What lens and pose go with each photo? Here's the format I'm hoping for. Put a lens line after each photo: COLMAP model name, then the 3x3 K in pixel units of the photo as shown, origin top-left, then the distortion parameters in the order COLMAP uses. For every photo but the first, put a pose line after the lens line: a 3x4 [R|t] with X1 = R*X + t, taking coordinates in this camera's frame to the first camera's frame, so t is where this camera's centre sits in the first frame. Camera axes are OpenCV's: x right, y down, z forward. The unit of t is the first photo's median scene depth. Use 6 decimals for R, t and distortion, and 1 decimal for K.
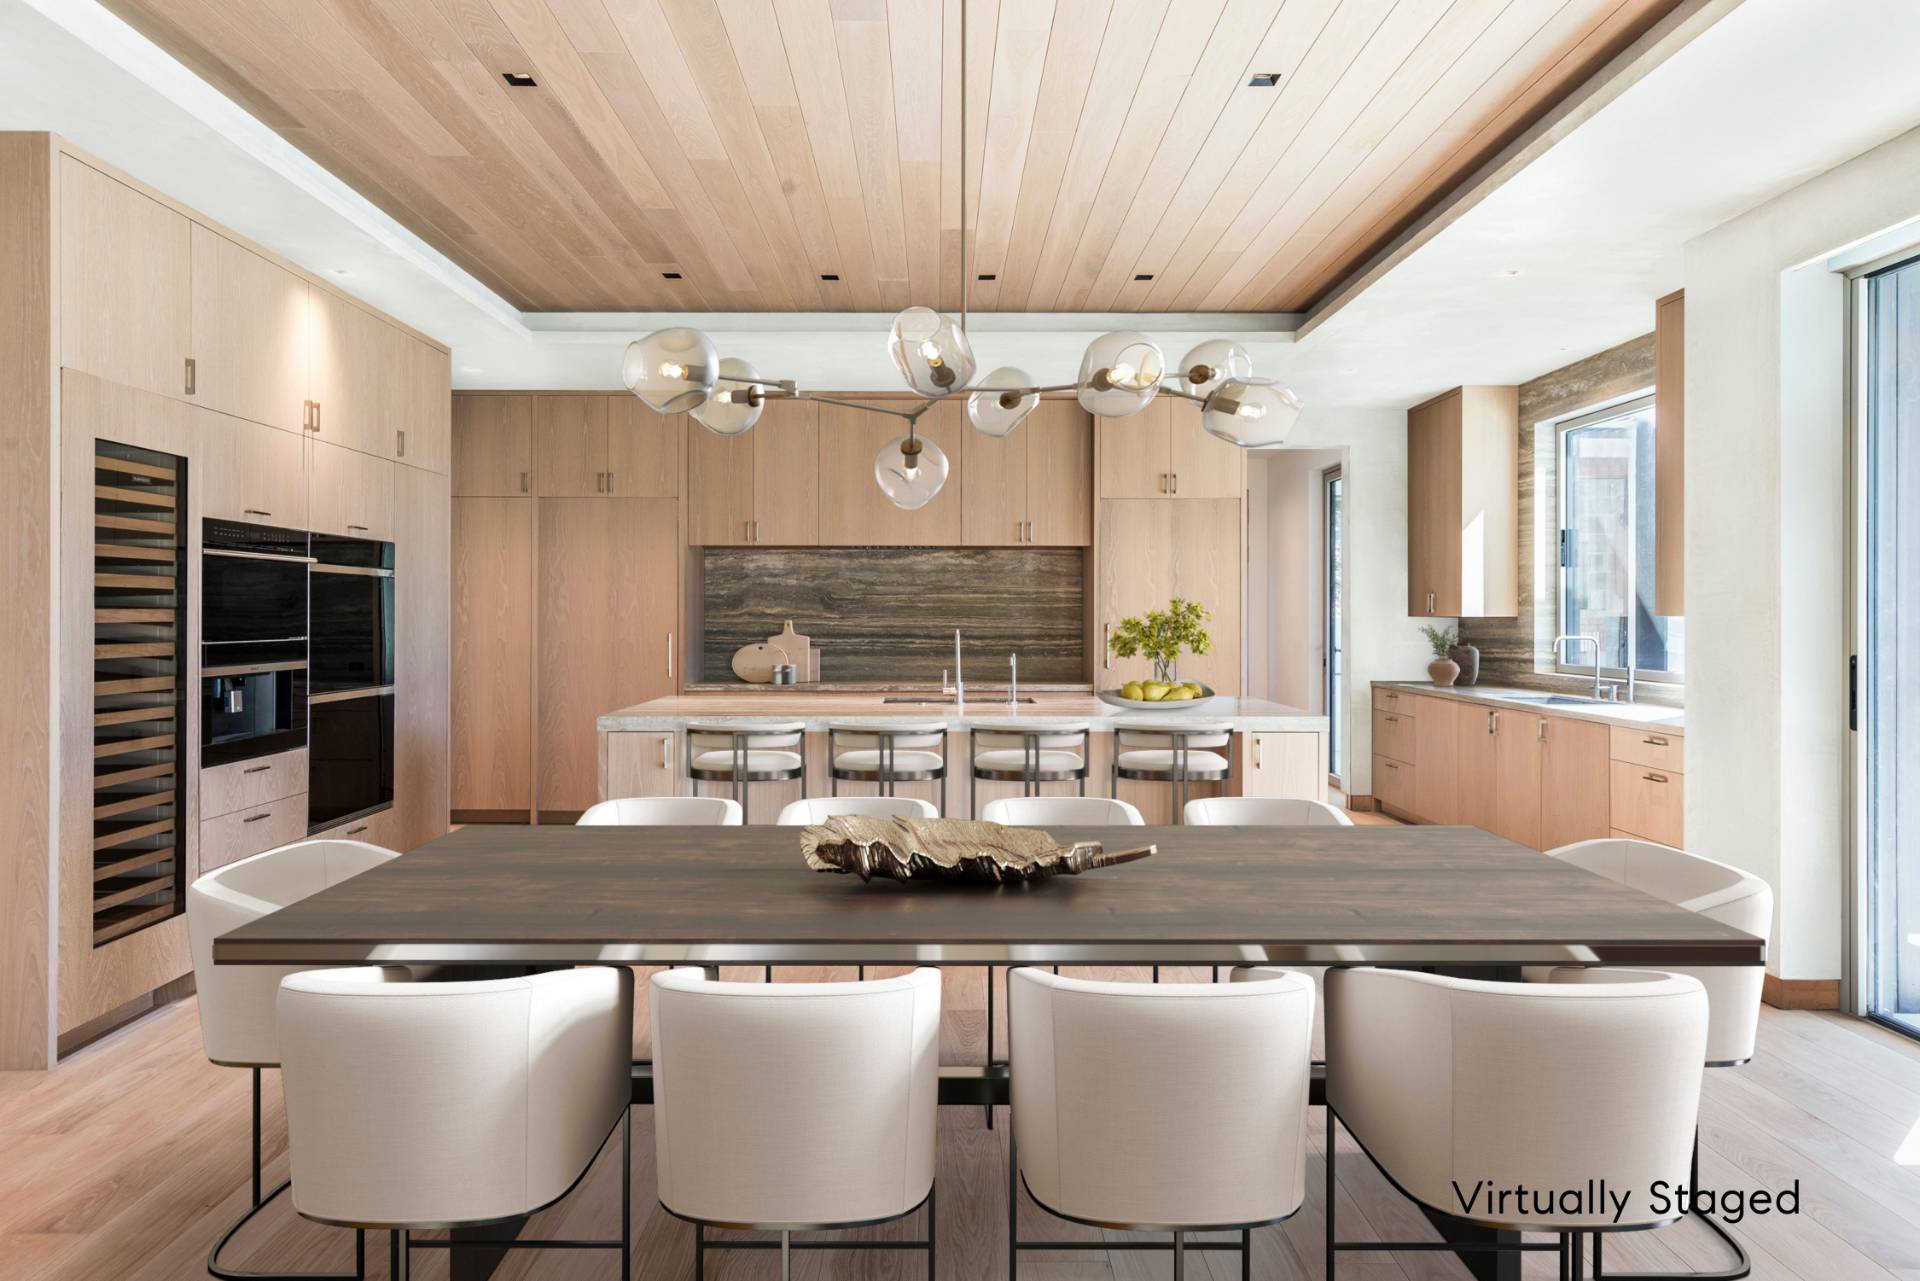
lens RADIAL K [[1230.4, 0, 953.8], [0, 1230.4, 613.2], [0, 0, 1]] dist [0.071005, -0.000226]
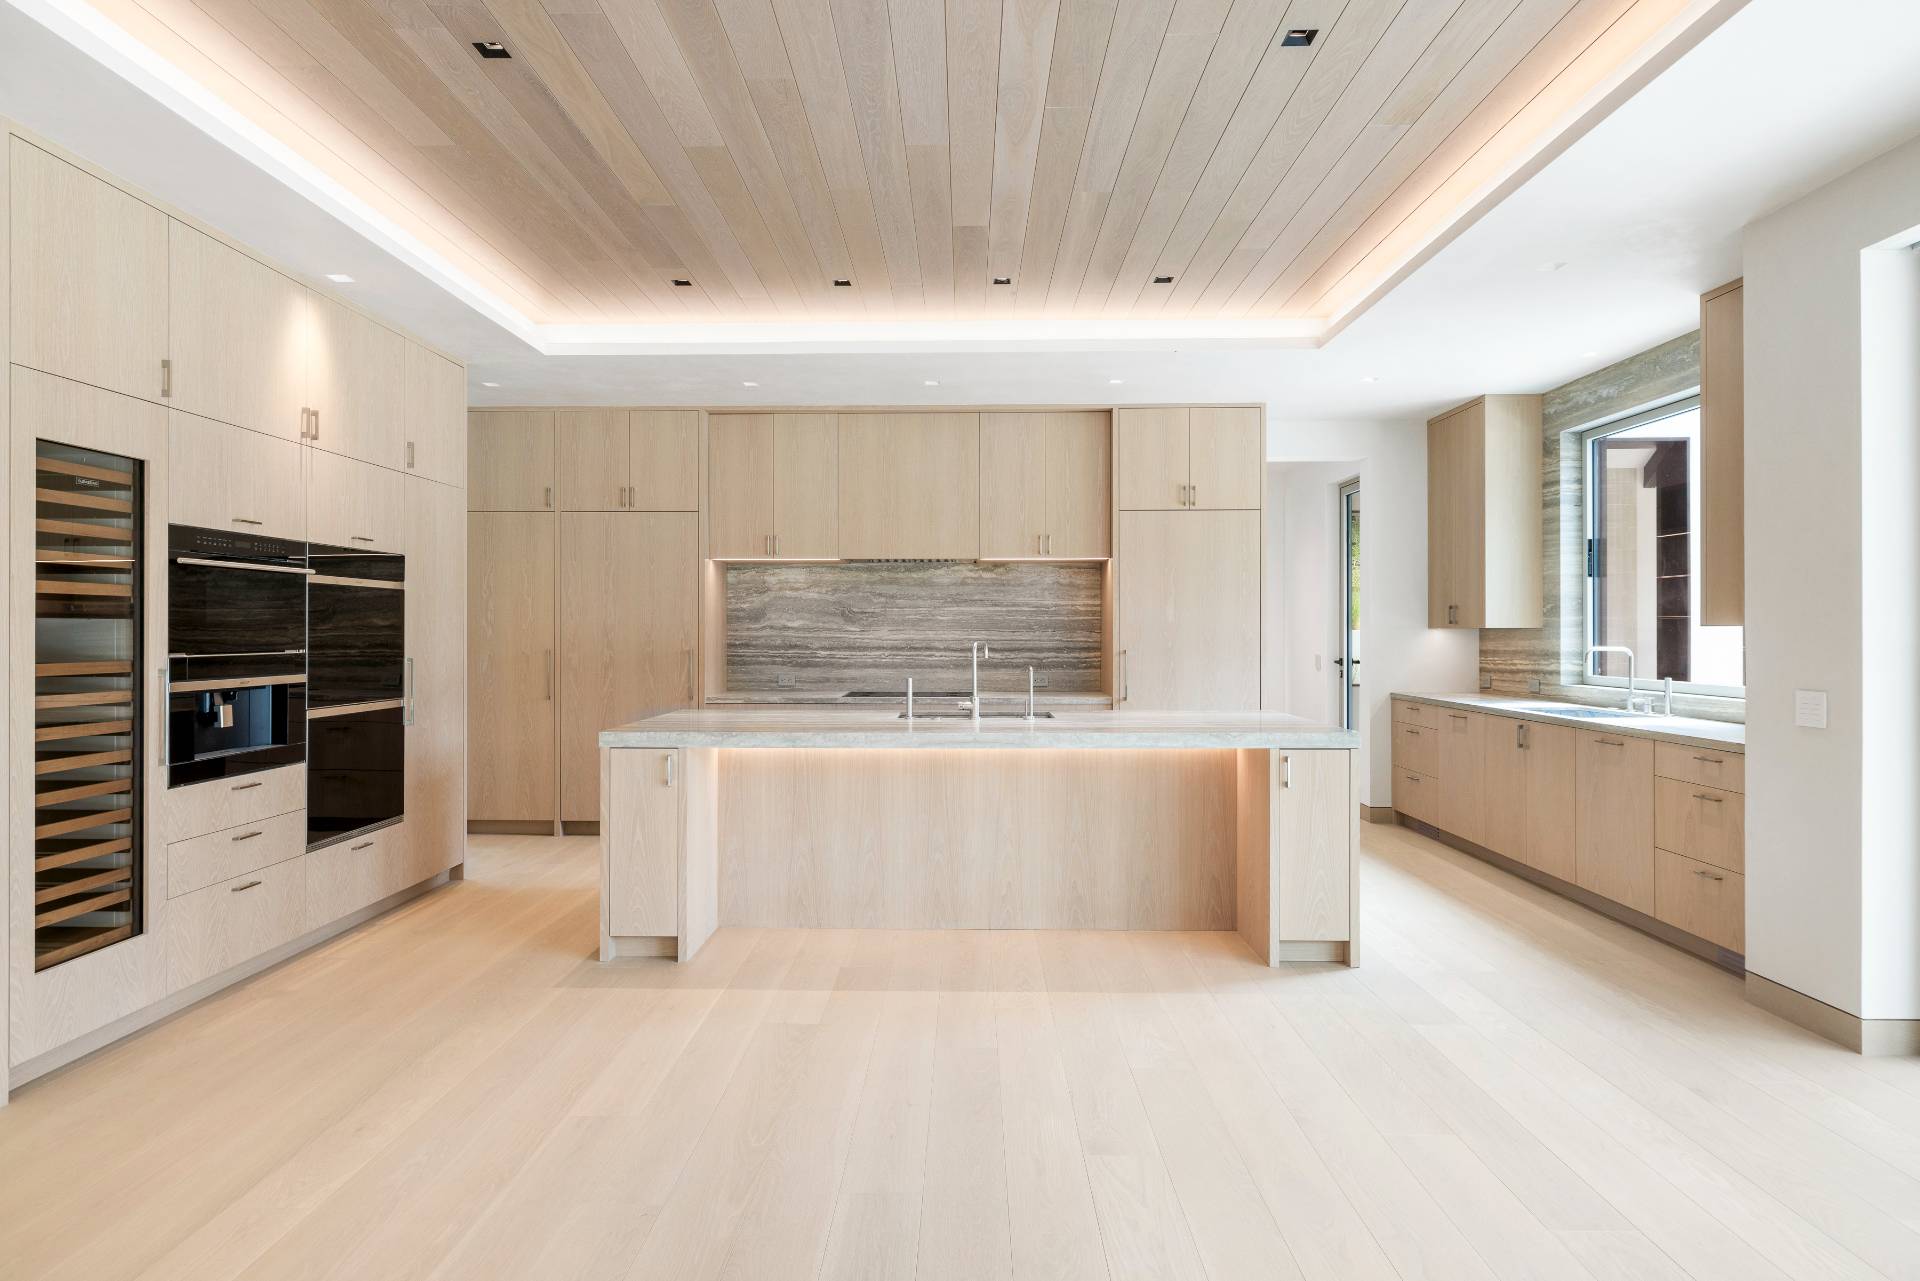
lens RADIAL K [[1033.4, 0, 964.1], [0, 1033.4, 624.2], [0, 0, 1]] dist [-0.001591, 0.000044]
pose [[0.999669, -0.001816, -0.025648, 0.017205], [0.001673, 0.999983, -0.005603, 0.003903], [0.025657, 0.005558, 0.999655, 0.187665]]
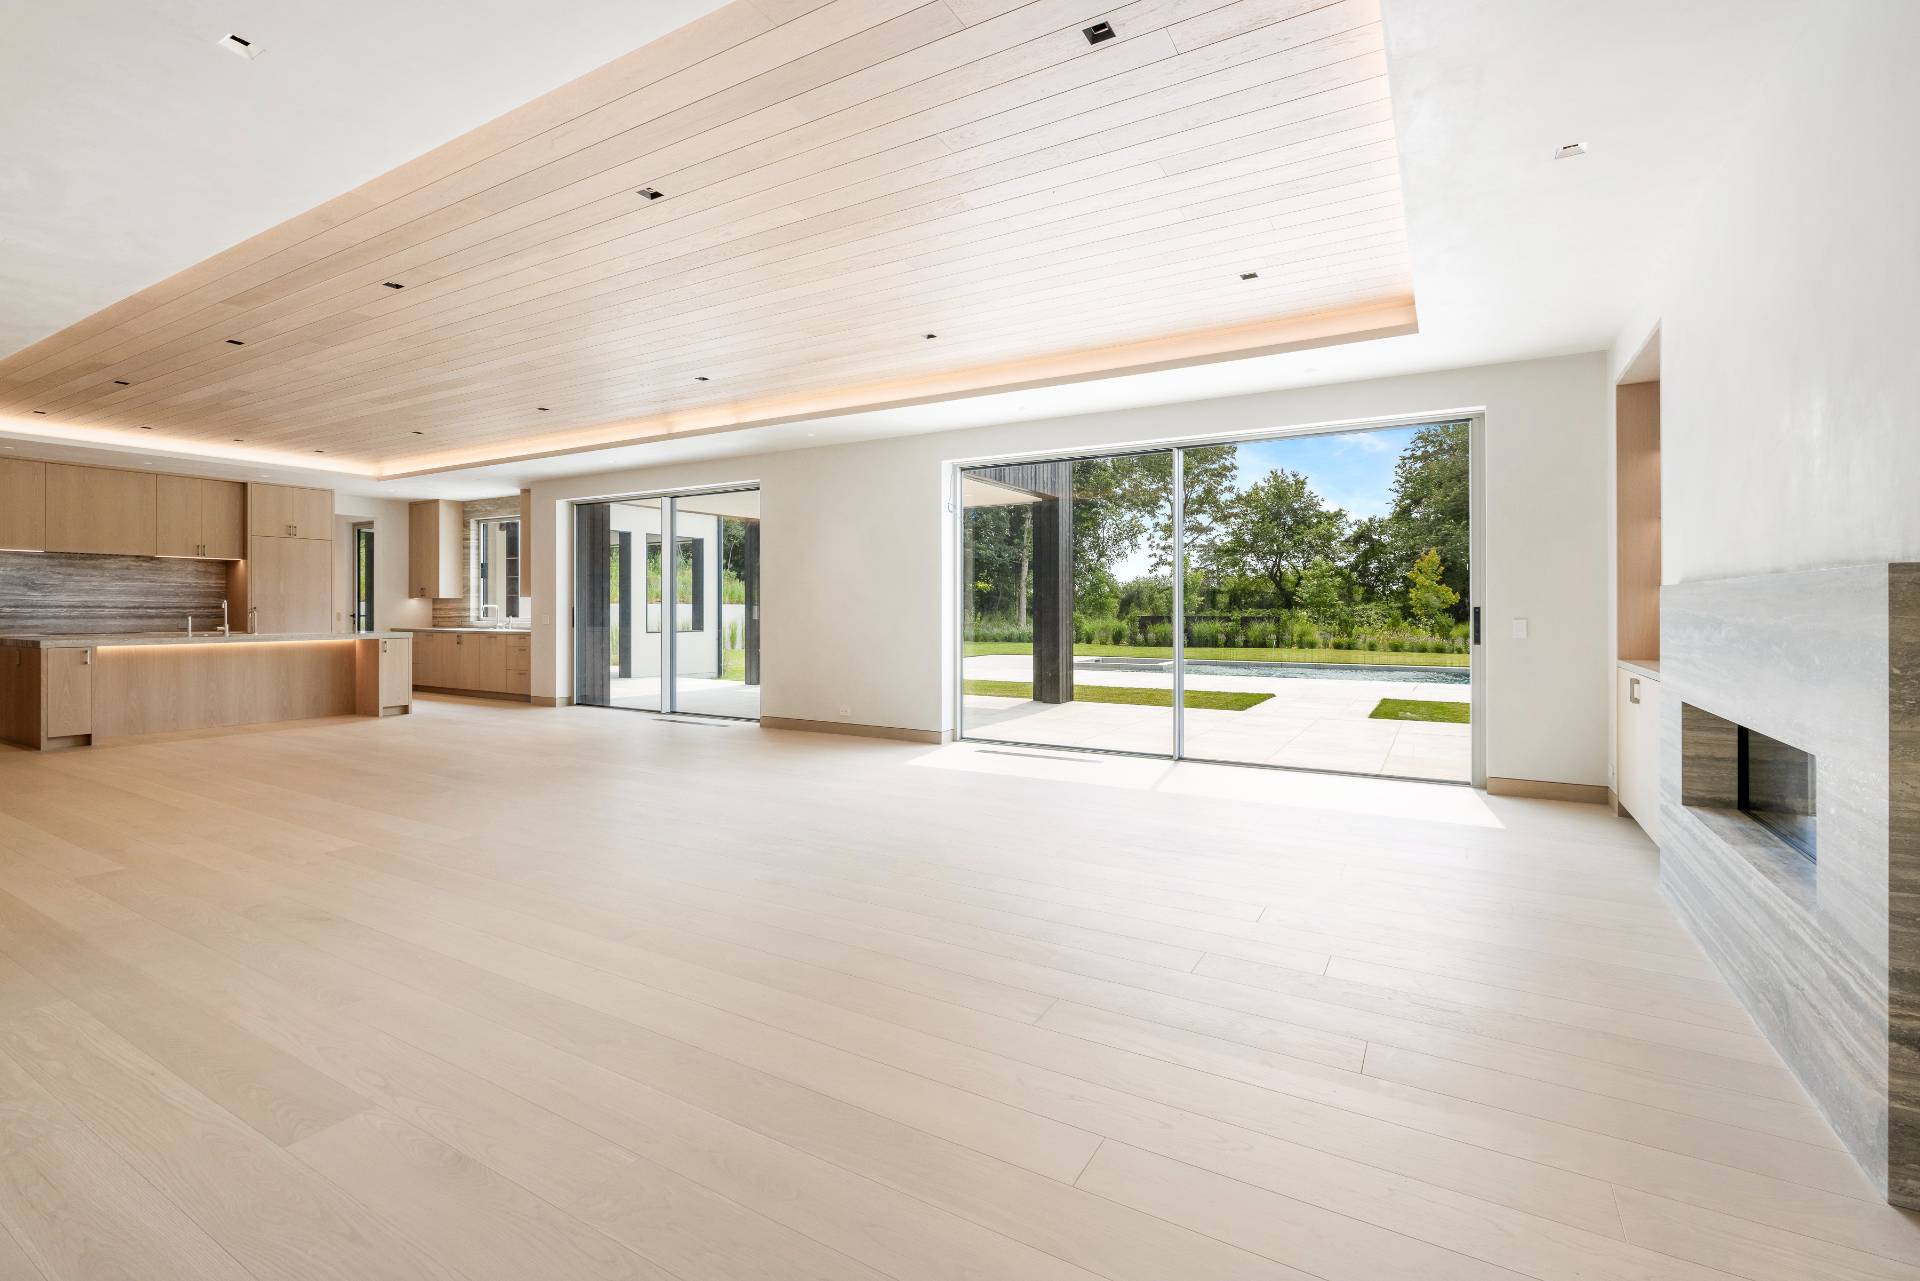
lens RADIAL K [[883.9, 0, 935.5], [0, 883.9, 616.8], [0, 0, 1]] dist [0.000316, 0.000534]
pose [[0.525147, -0.007185, 0.850981, -0.563235], [-0.001466, 0.999955, 0.009347, 0.022999], [-0.851010, -0.006156, 0.525113, -0.724454]]
